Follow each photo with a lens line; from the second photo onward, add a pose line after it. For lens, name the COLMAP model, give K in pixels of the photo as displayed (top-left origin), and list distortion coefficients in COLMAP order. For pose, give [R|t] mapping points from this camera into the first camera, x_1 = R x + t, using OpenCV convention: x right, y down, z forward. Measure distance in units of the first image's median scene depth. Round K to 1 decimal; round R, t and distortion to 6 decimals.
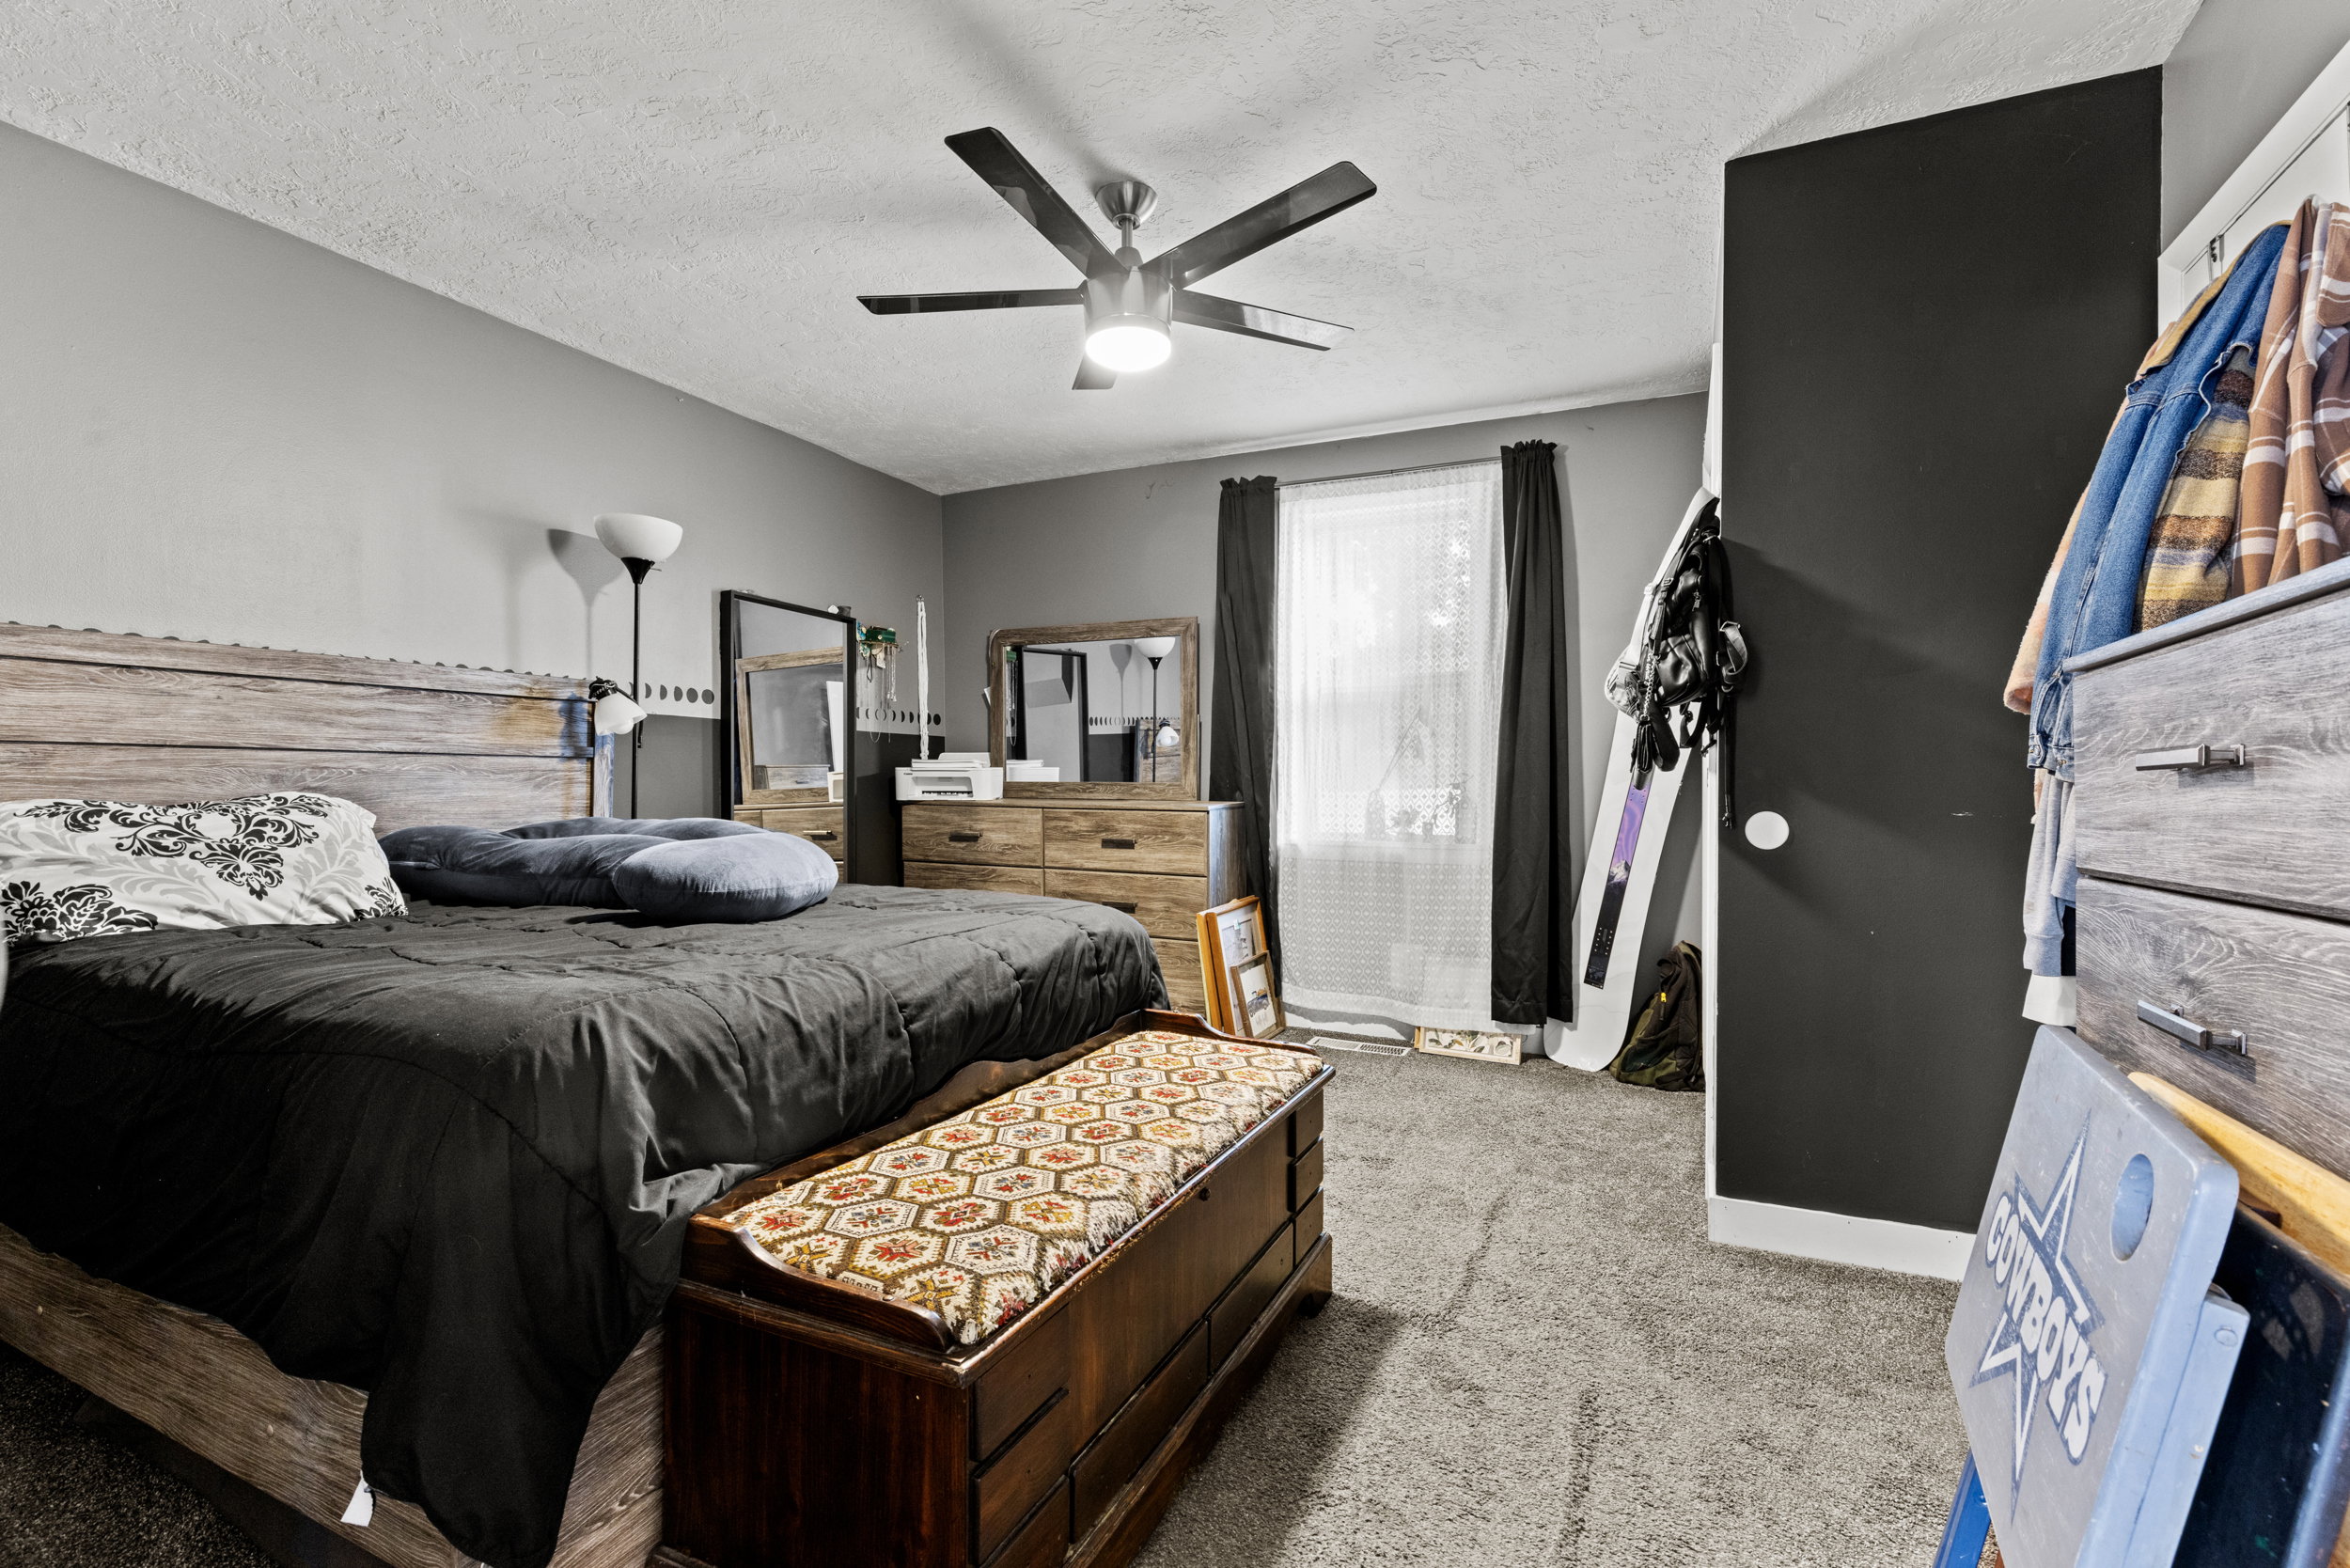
lens RADIAL K [[1067.0, 0, 1182.6], [0, 1067.0, 788.7], [0, 0, 1]] dist [0.006088, -0.000287]
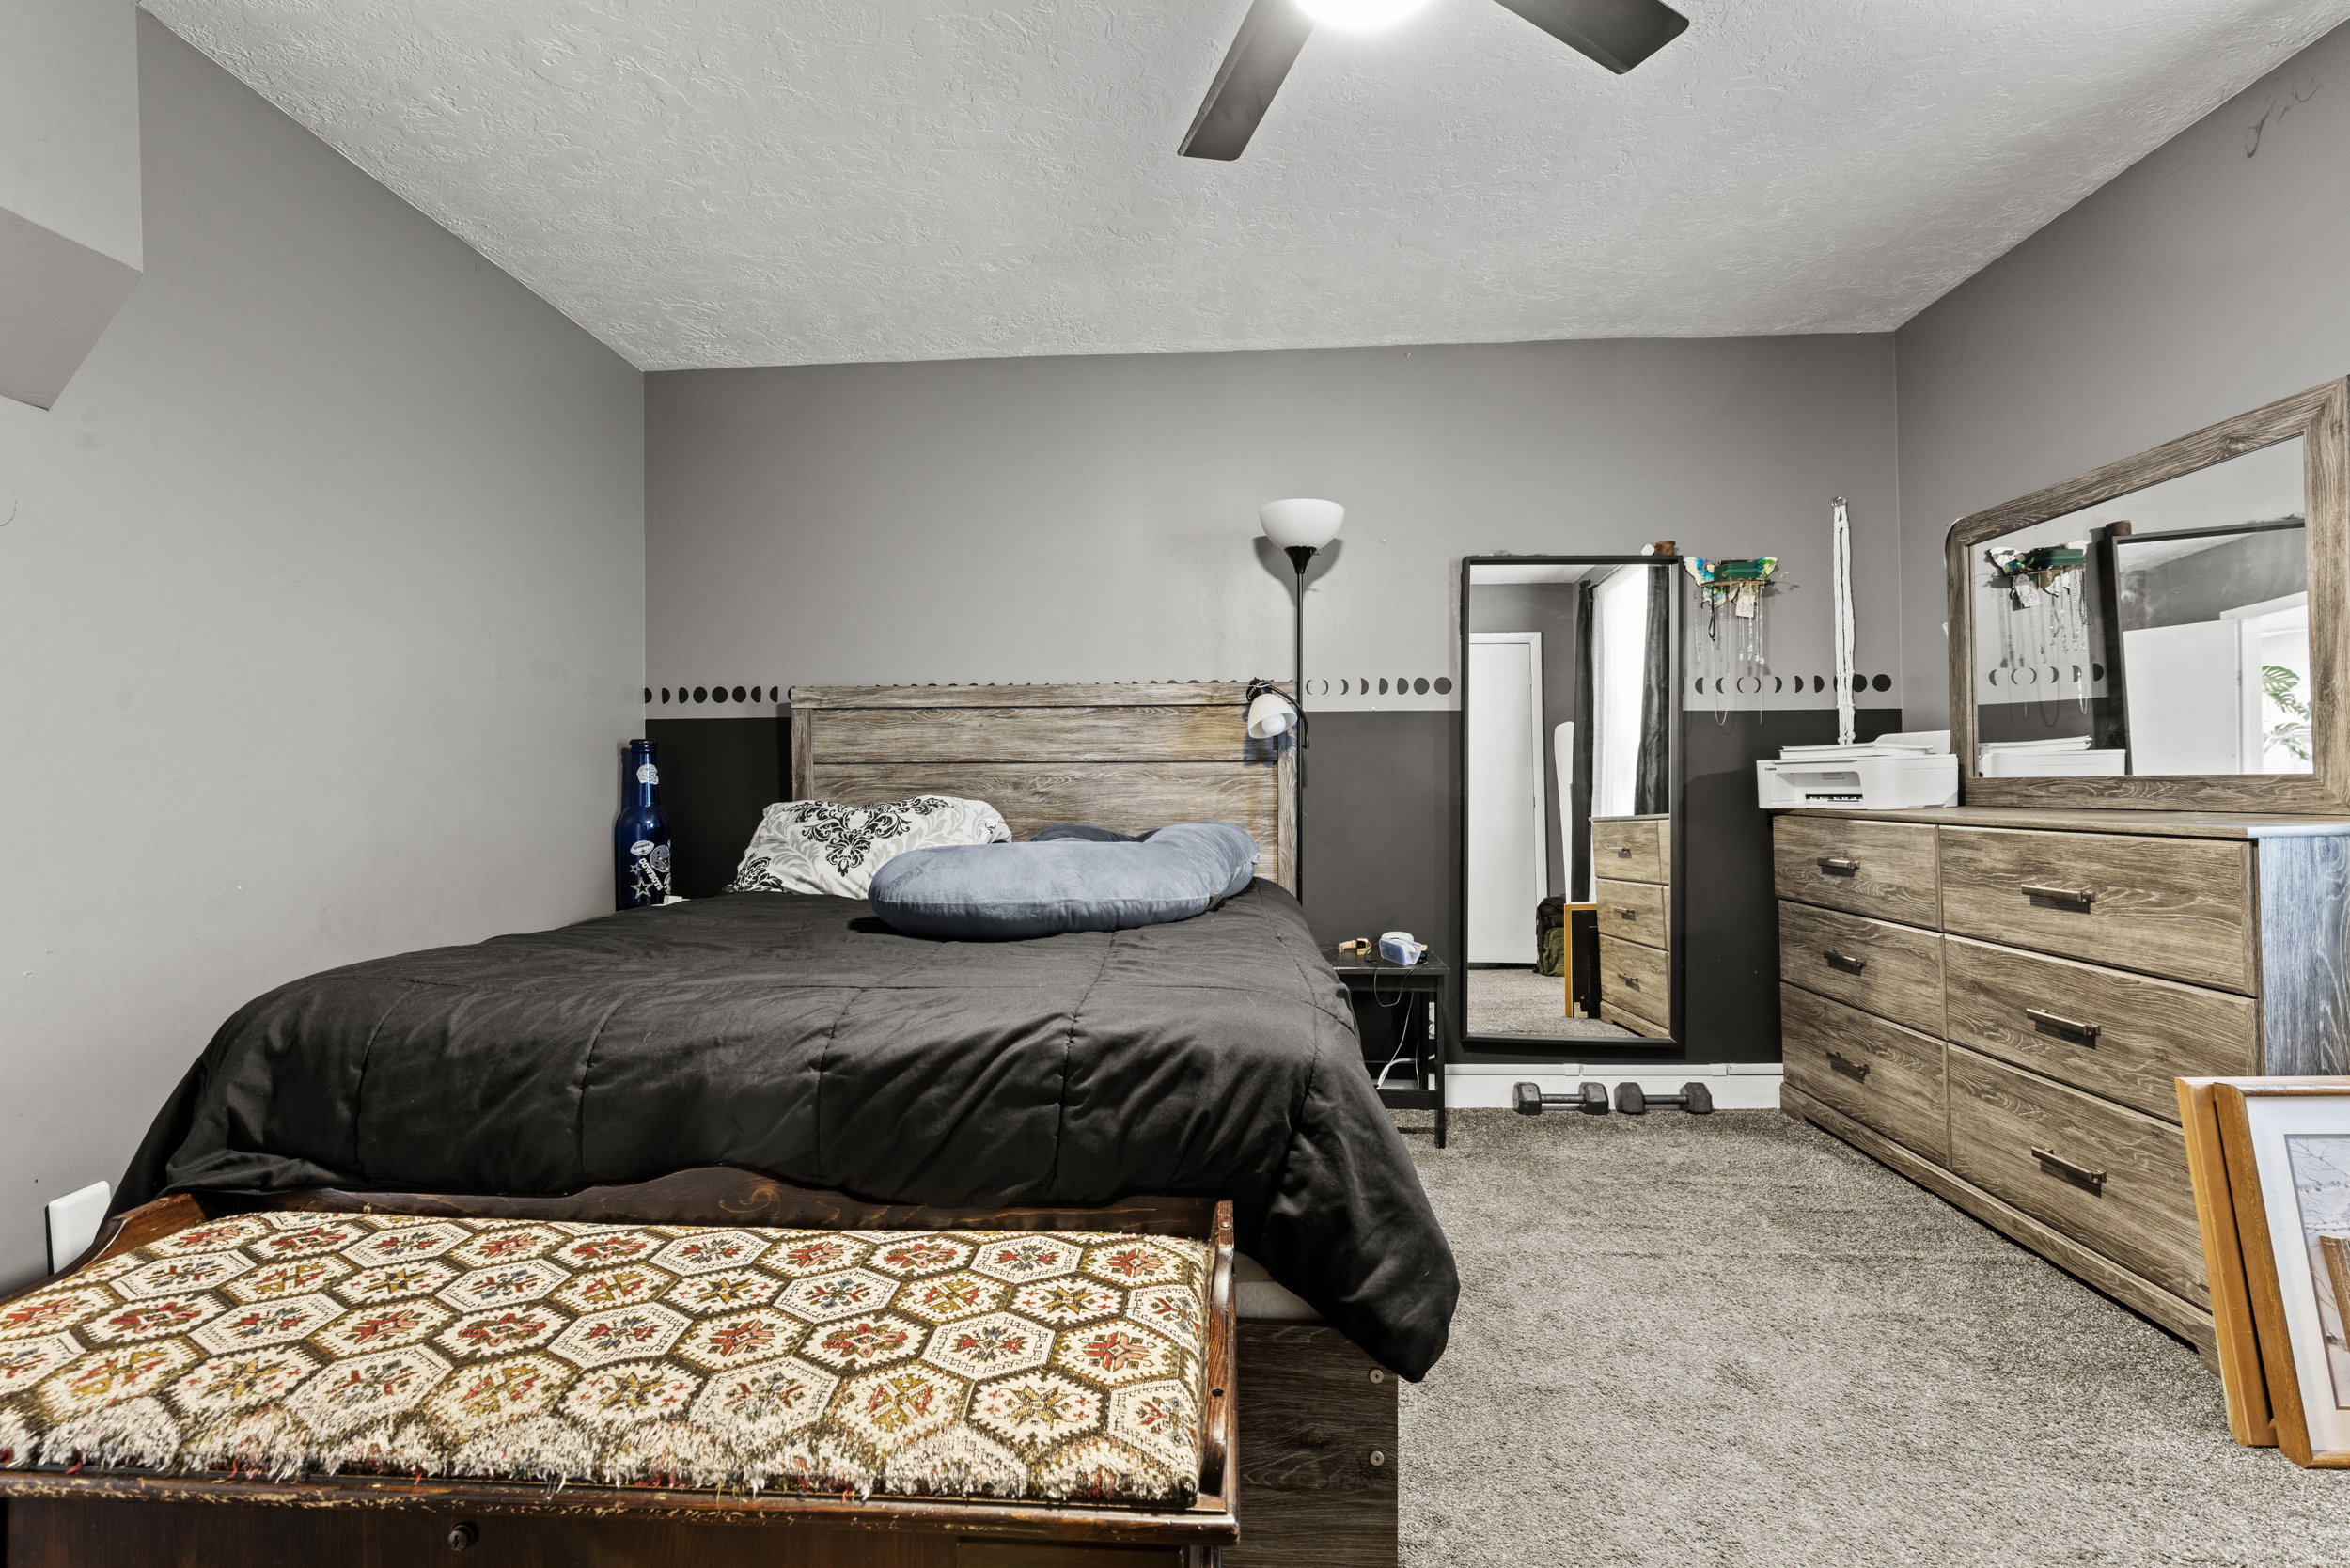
lens RADIAL K [[1067.0, 0, 1182.6], [0, 1067.0, 788.7], [0, 0, 1]] dist [0.006088, -0.000287]
pose [[0.357899, -0.008047, -0.933726, 0.365495], [0.002585, 0.999968, -0.007627, 0.004225], [0.933757, 0.000316, 0.357908, 0.635073]]
